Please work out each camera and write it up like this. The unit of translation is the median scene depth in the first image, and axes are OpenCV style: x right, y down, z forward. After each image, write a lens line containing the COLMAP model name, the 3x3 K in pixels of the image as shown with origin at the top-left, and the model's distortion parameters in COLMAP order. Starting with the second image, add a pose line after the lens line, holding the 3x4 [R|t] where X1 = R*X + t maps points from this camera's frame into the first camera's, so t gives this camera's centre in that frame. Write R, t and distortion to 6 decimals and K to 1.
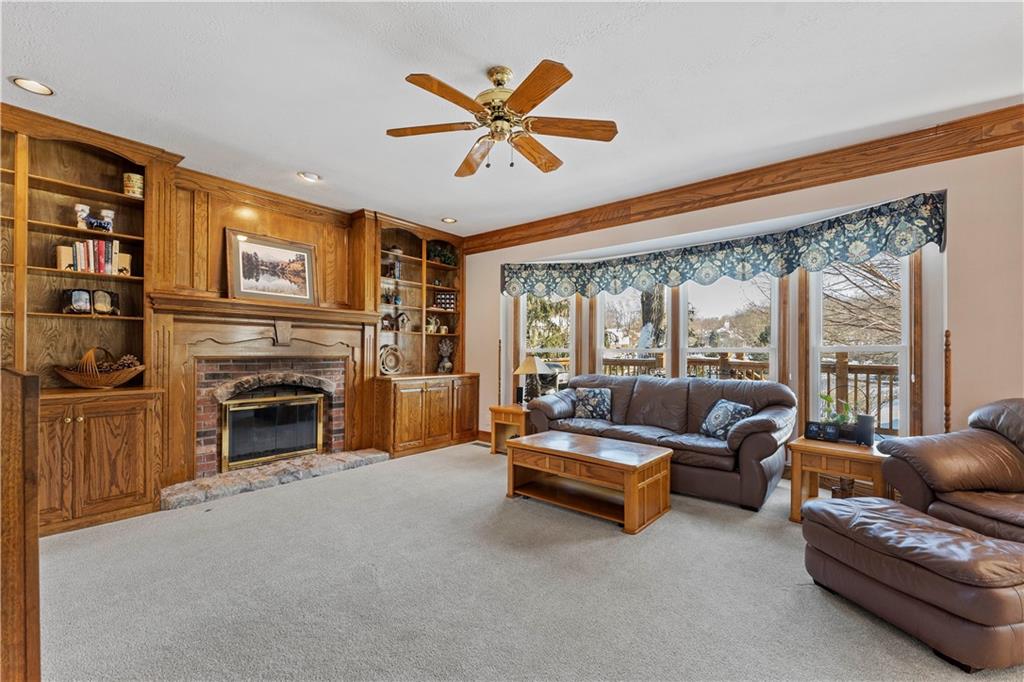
lens RADIAL K [[426.4, 0, 507.8], [0, 426.4, 349.5], [0, 0, 1]] dist [-0.001324, 0.000066]
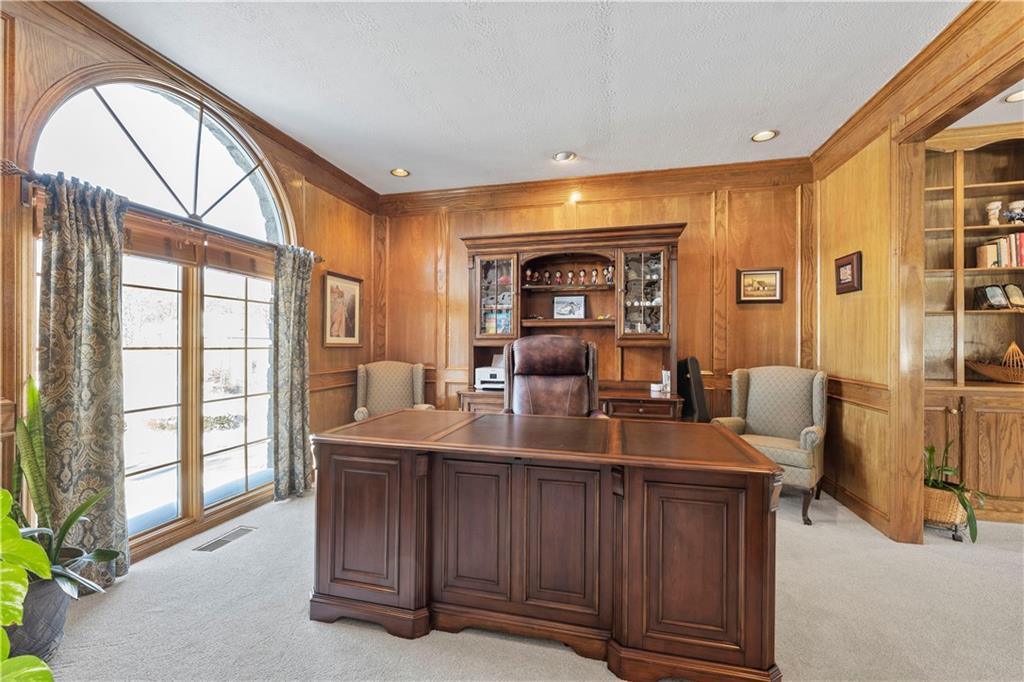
lens RADIAL K [[431.6, 0, 504.4], [0, 431.6, 347.7], [0, 0, 1]] dist [0.000225, 0.000669]
pose [[0.432154, -0.003533, -0.901793, -0.438897], [0.006284, 0.999980, -0.000906, 0.001744], [0.901778, -0.005276, 0.432168, -0.387875]]
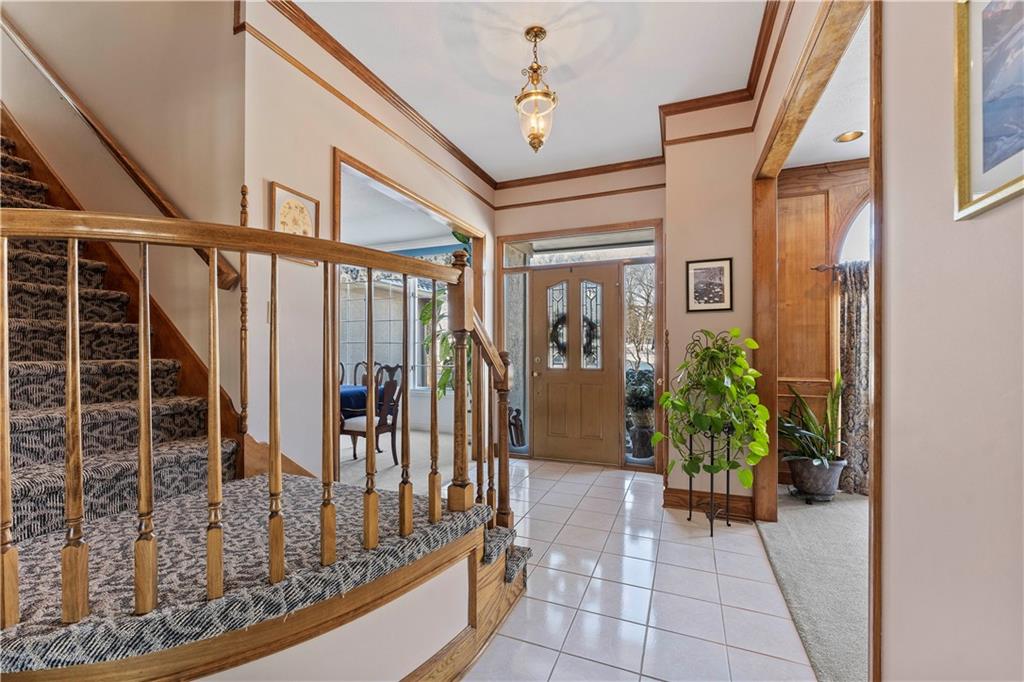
lens RADIAL K [[431.6, 0, 504.4], [0, 431.6, 347.7], [0, 0, 1]] dist [0.000225, 0.000669]
pose [[-0.957671, -0.007176, -0.287776, -0.154787], [-0.005028, 0.999954, -0.008201, -0.004402], [0.287822, -0.006407, -0.957662, 0.011715]]
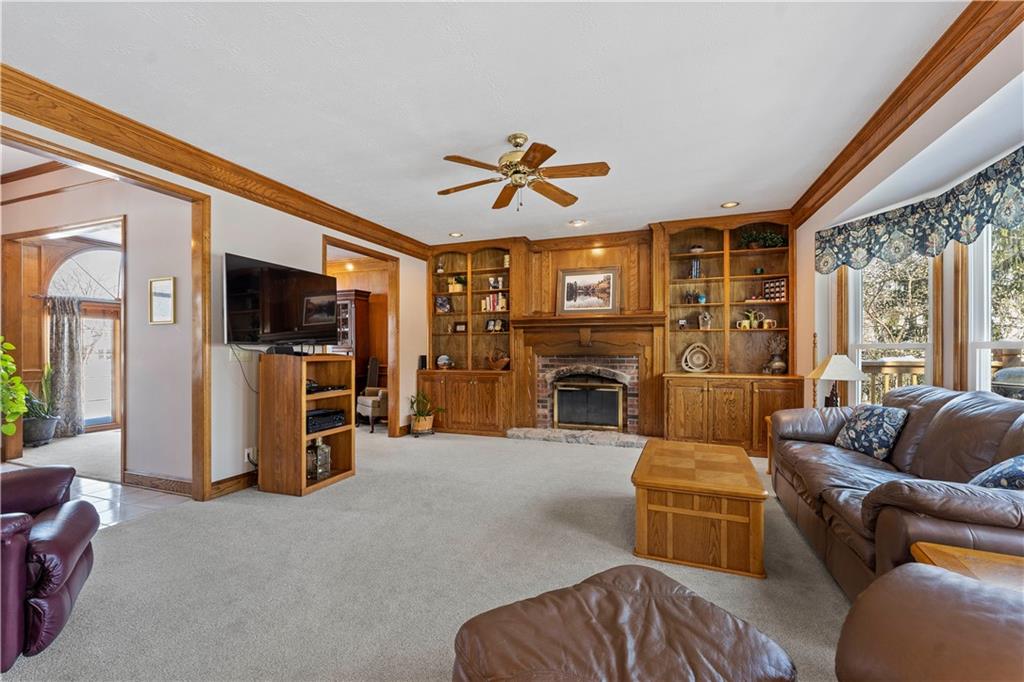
lens RADIAL K [[431.6, 0, 504.4], [0, 431.6, 347.7], [0, 0, 1]] dist [0.000225, 0.000669]
pose [[0.317657, -0.010214, -0.948151, 0.721584], [0.008896, 0.999930, -0.007791, 0.005365], [0.948164, -0.005960, 0.317725, 0.312599]]
